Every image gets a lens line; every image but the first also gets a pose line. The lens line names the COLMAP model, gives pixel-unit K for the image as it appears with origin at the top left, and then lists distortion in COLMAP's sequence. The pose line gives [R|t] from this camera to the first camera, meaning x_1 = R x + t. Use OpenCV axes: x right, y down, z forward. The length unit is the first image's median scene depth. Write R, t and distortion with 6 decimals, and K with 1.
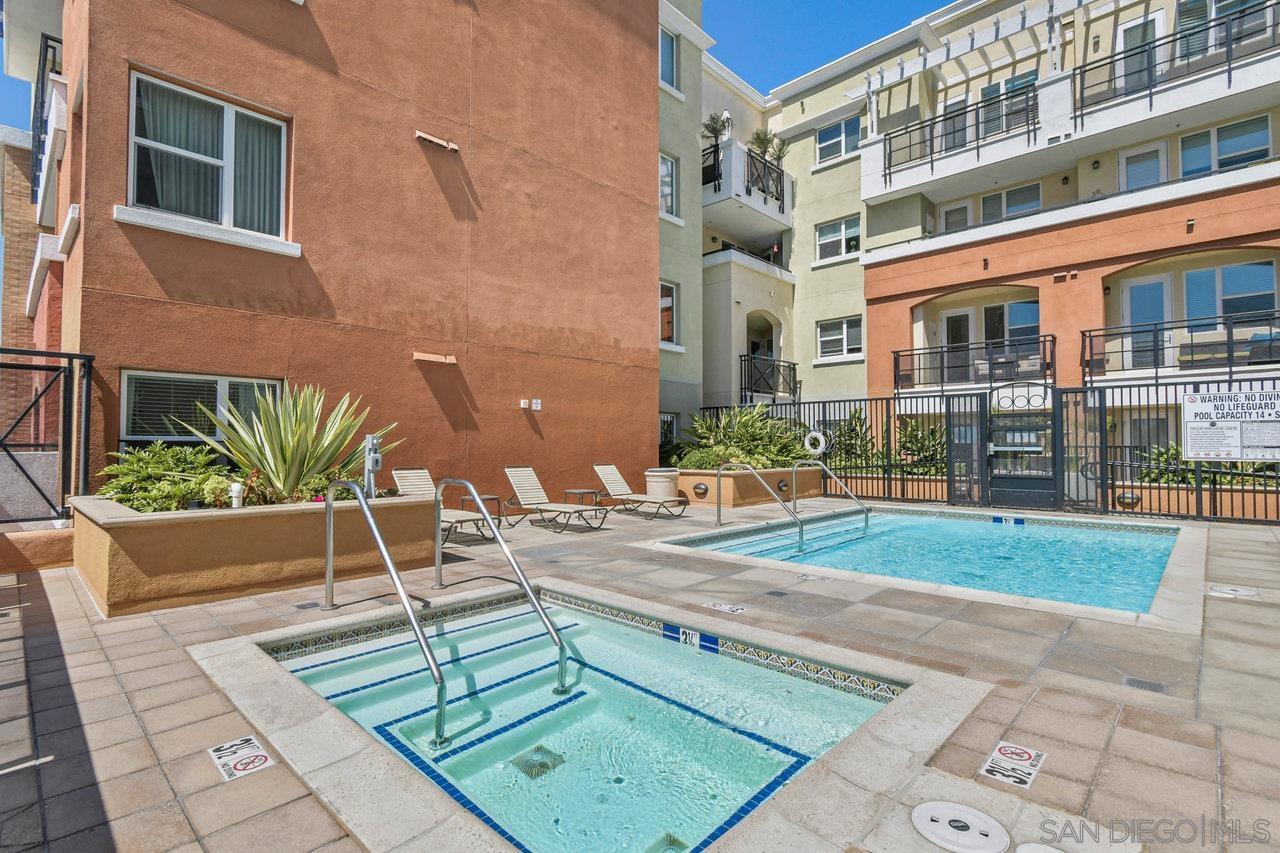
lens RADIAL K [[618.3, 0, 642.7], [0, 618.3, 432.2], [0, 0, 1]] dist [0.002018, 0.000046]
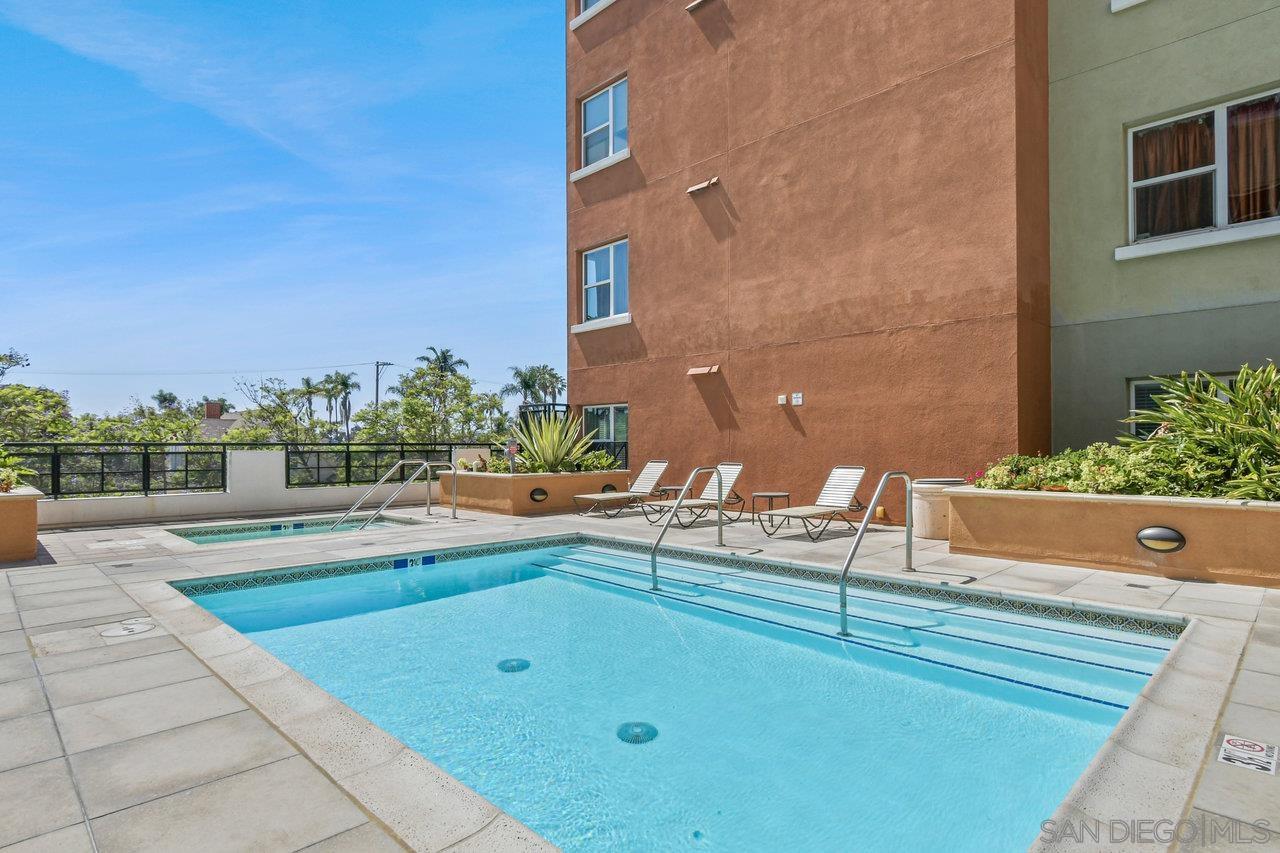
lens RADIAL K [[663.1, 0, 639.9], [0, 663.1, 448.3], [0, 0, 1]] dist [0.001873, 0.000016]
pose [[-0.035706, 0.005495, -0.999347, 0.849458], [0.023776, 0.999707, 0.004647, 0.019436], [0.999079, -0.023594, -0.035826, 0.827713]]
